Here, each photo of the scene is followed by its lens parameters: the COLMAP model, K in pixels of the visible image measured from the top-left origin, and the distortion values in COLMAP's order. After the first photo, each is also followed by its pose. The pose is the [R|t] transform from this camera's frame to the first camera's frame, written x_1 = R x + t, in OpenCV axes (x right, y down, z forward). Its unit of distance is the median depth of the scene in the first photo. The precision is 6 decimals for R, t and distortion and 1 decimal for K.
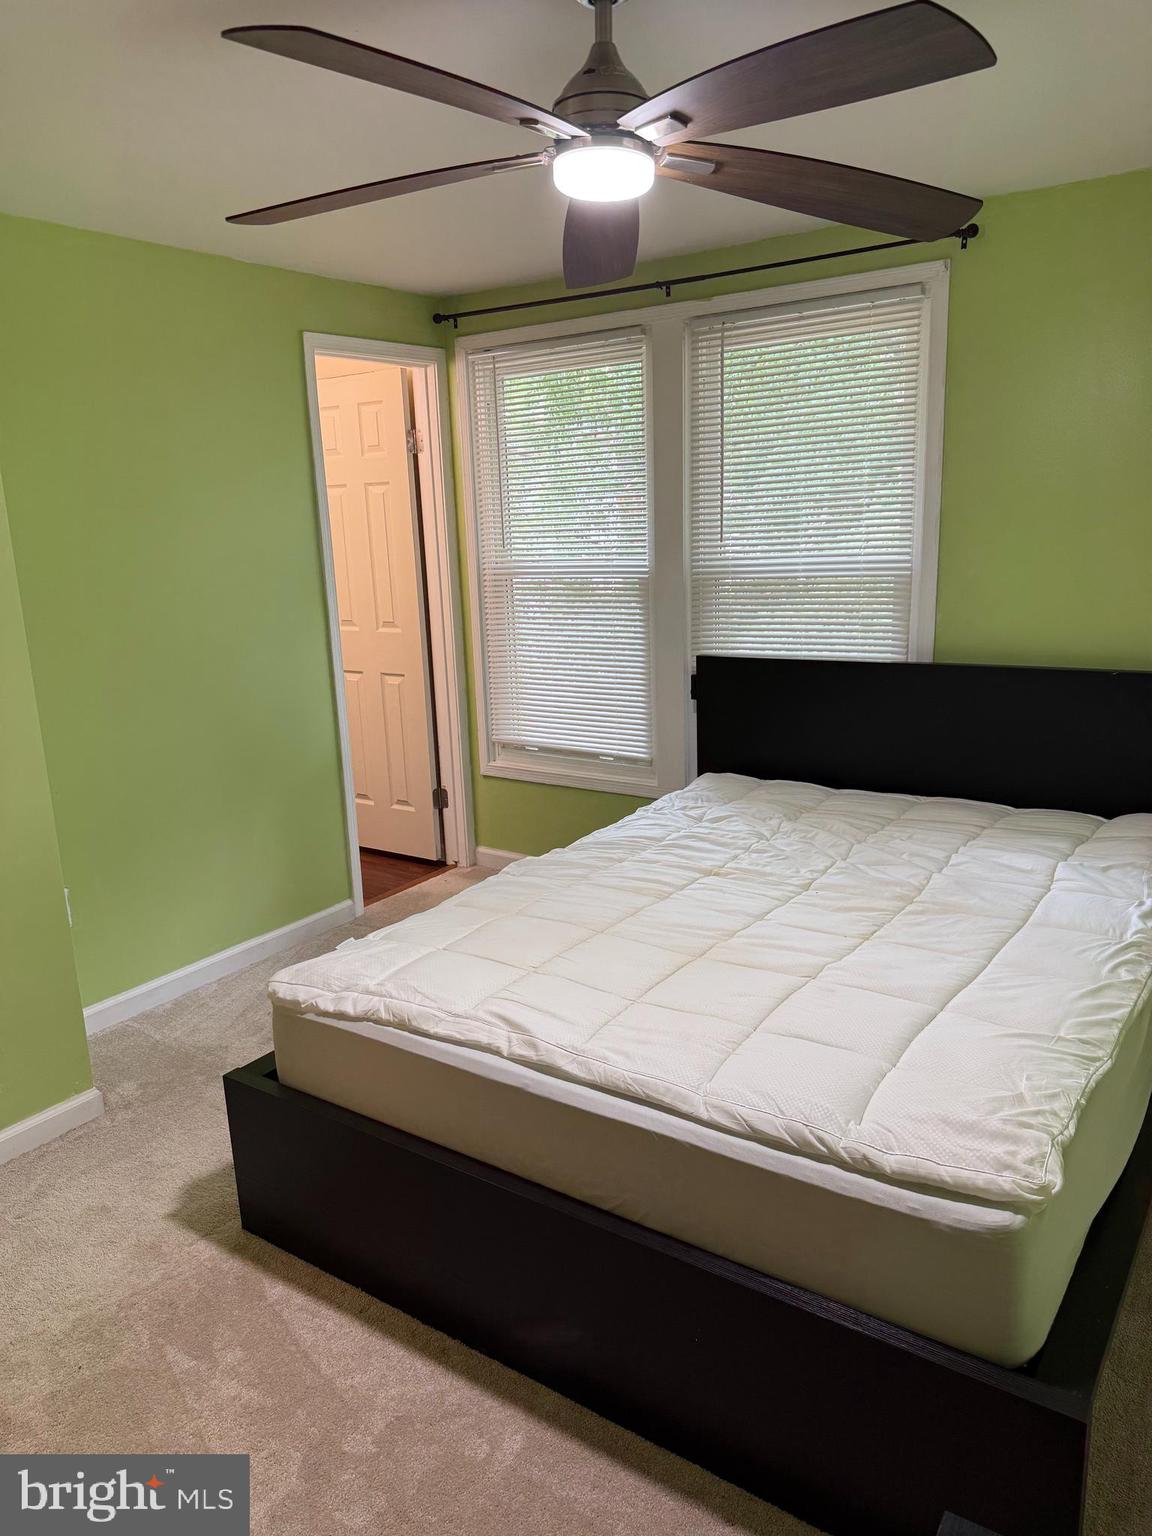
lens RADIAL K [[1057.2, 0, 576.7], [0, 1057.2, 821.9], [0, 0, 1]] dist [0.165301, -0.221488]
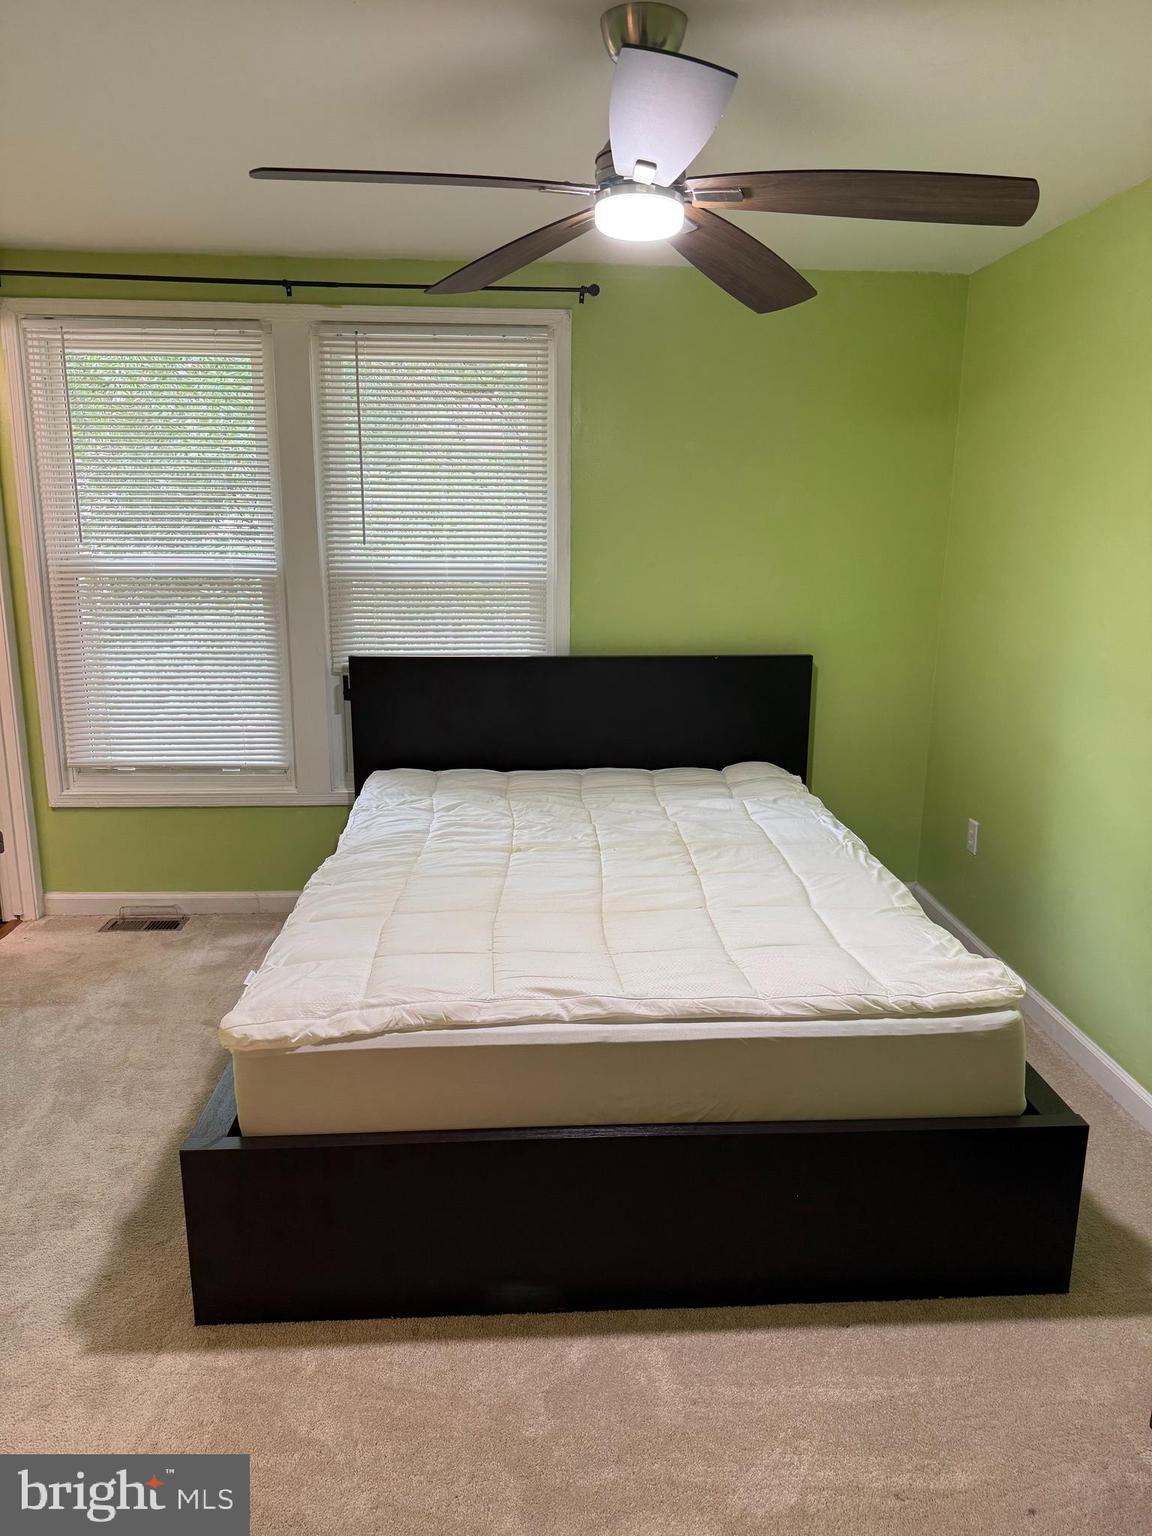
lens RADIAL K [[1057.2, 0, 576.7], [0, 1057.2, 821.9], [0, 0, 1]] dist [0.165301, -0.221488]
pose [[0.795194, -0.129885, 0.592281, -0.435322], [0.136603, 0.990052, 0.033712, -0.007400], [-0.590767, 0.054100, 0.805026, 0.085730]]
